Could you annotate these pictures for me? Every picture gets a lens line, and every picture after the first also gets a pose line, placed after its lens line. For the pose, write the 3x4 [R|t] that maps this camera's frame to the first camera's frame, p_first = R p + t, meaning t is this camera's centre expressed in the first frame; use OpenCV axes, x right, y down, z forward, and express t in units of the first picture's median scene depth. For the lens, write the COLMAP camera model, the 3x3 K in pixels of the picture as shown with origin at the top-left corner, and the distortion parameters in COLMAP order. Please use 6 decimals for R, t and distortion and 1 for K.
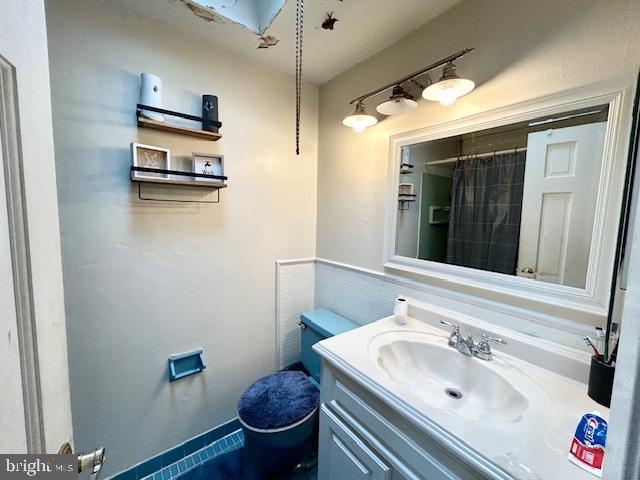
lens RADIAL K [[257.6, 0, 319.0], [0, 257.6, 237.6], [0, 0, 1]] dist [0.001410, -0.001576]
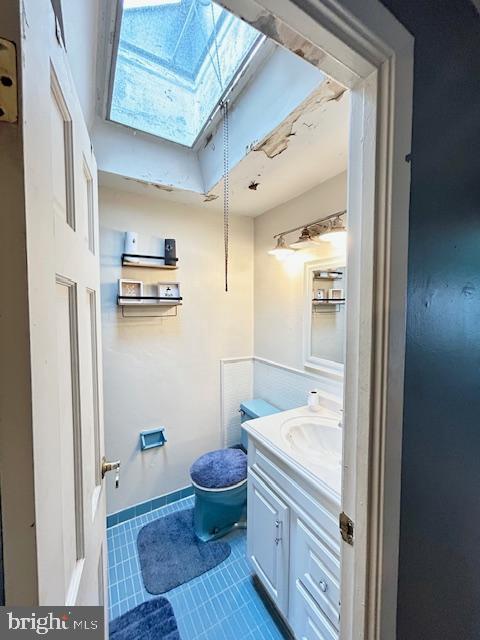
lens RADIAL K [[257.6, 0, 240.7], [0, 257.6, 318.7], [0, 0, 1]] dist [0.001410, -0.001576]
pose [[0.991403, -0.017786, -0.129631, 0.121991], [0.011995, 0.998900, -0.045322, -0.061858], [0.130295, 0.043377, 0.990526, -0.294916]]
